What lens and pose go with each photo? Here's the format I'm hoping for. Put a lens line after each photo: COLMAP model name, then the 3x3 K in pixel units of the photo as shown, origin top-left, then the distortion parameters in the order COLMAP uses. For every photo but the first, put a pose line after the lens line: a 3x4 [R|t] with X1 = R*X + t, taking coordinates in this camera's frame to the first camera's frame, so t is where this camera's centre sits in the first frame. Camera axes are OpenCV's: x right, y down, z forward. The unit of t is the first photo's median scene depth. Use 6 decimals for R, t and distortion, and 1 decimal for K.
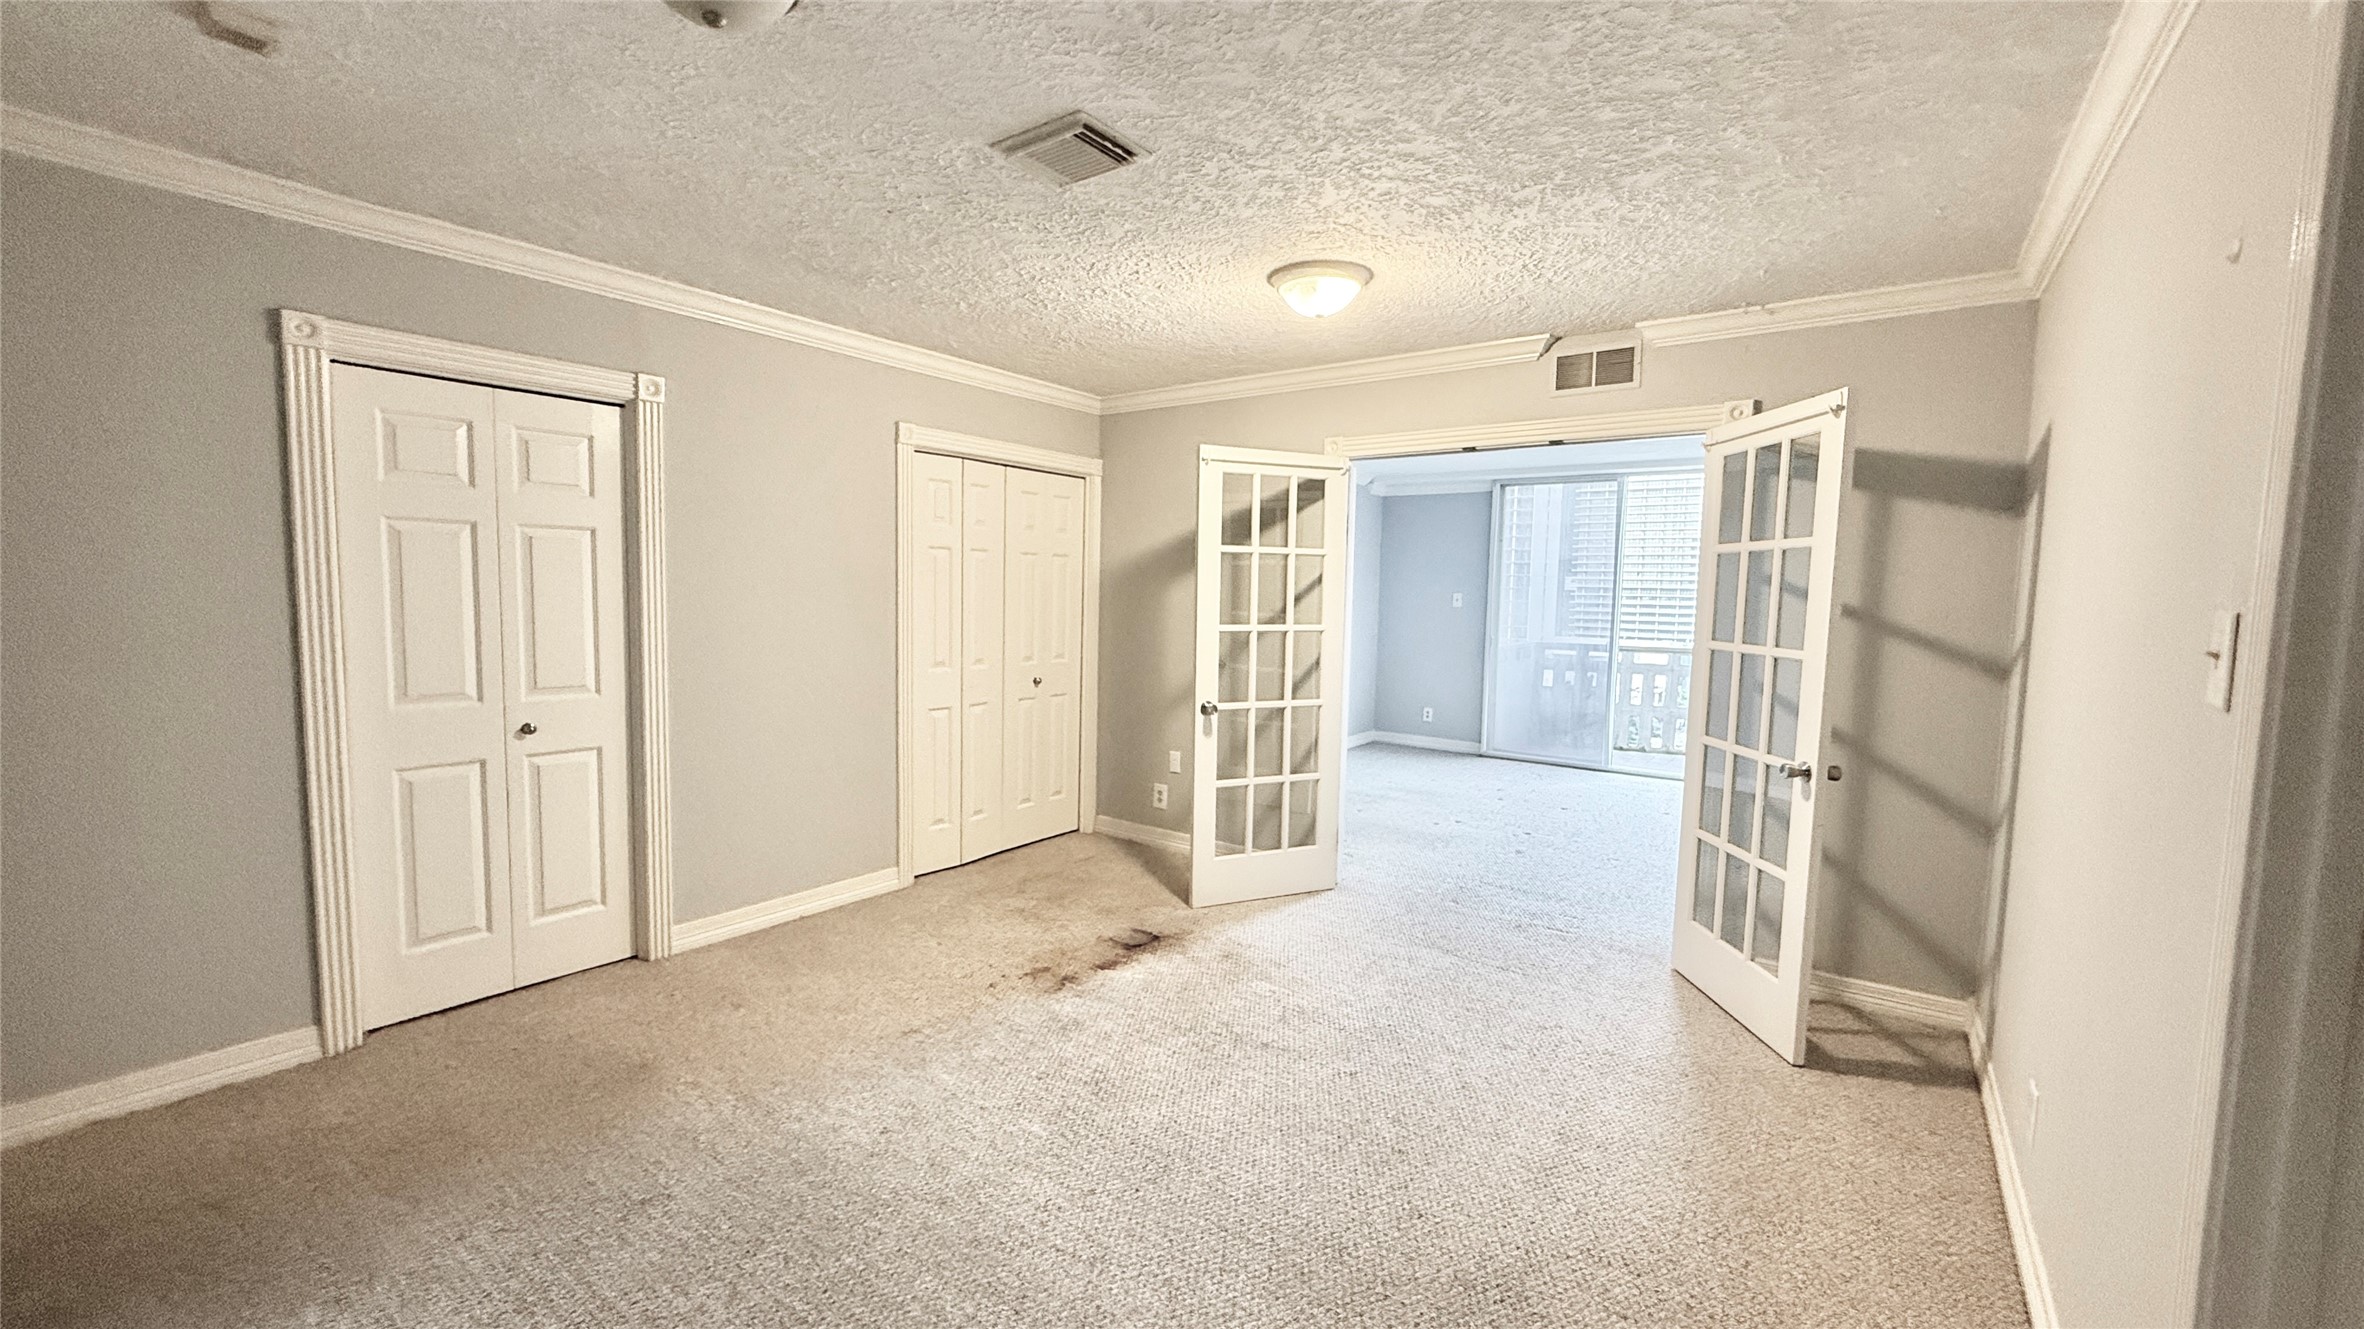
lens RADIAL K [[944.1, 0, 1175.5], [0, 944.1, 665.1], [0, 0, 1]] dist [0.000163, -0.000190]
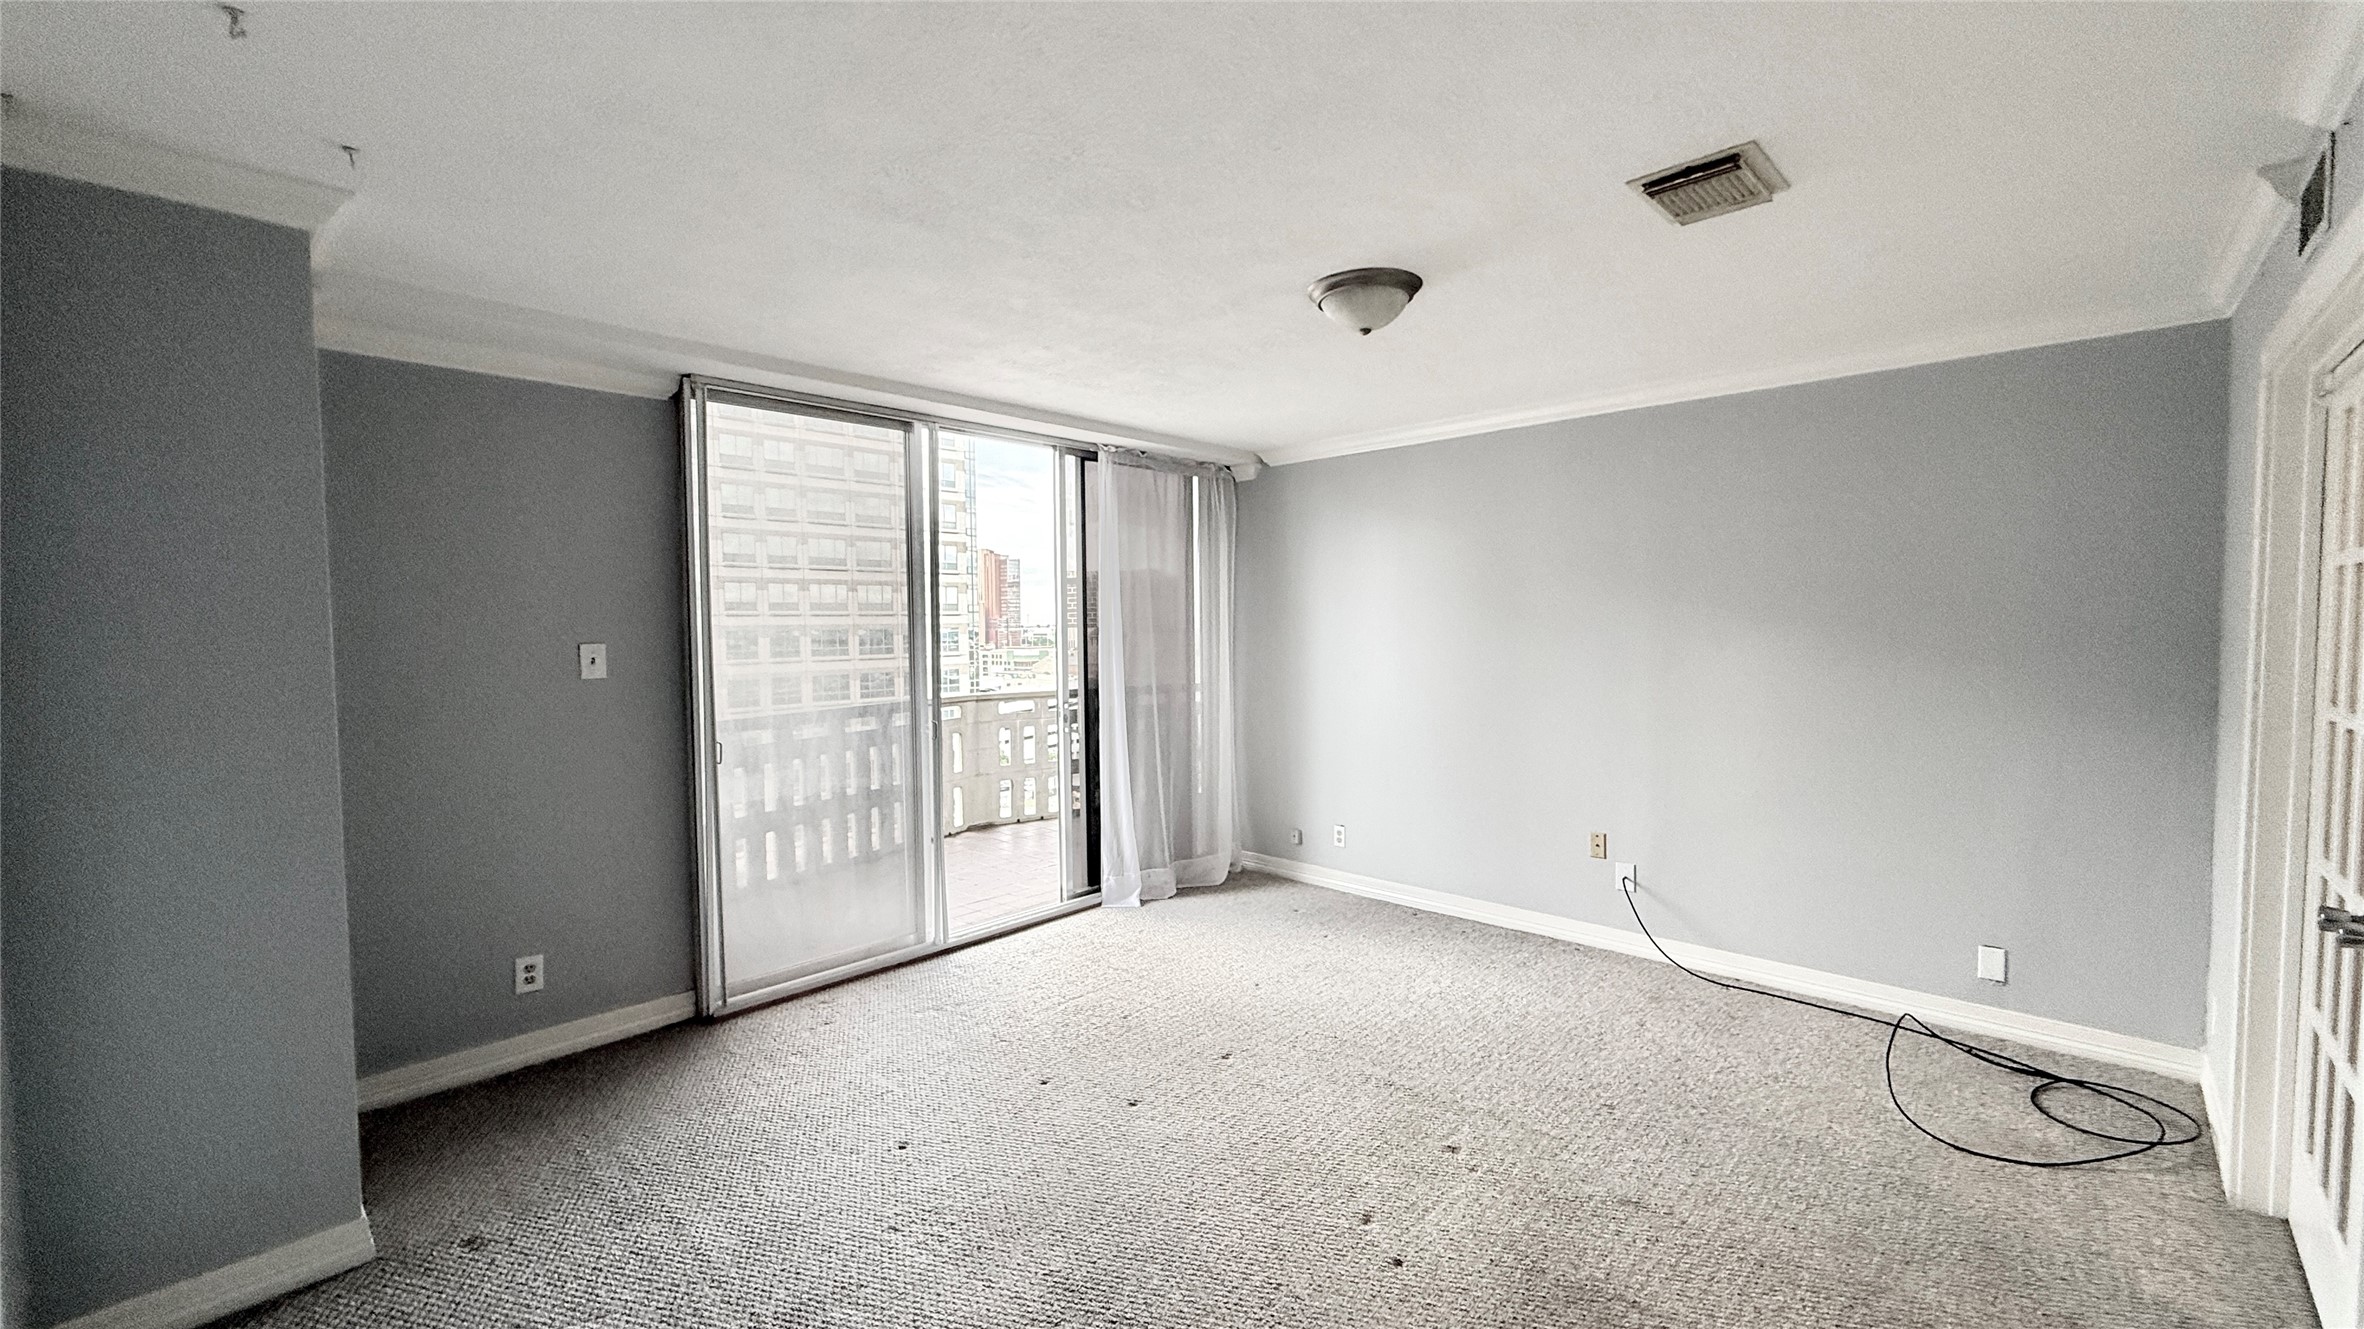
lens RADIAL K [[944.1, 0, 1175.5], [0, 944.1, 665.1], [0, 0, 1]] dist [0.000163, -0.000190]
pose [[0.104555, -0.068546, 0.992154, -0.069095], [0.093218, 0.993905, 0.058843, -0.069028], [-0.990141, 0.086334, 0.110308, 0.724875]]
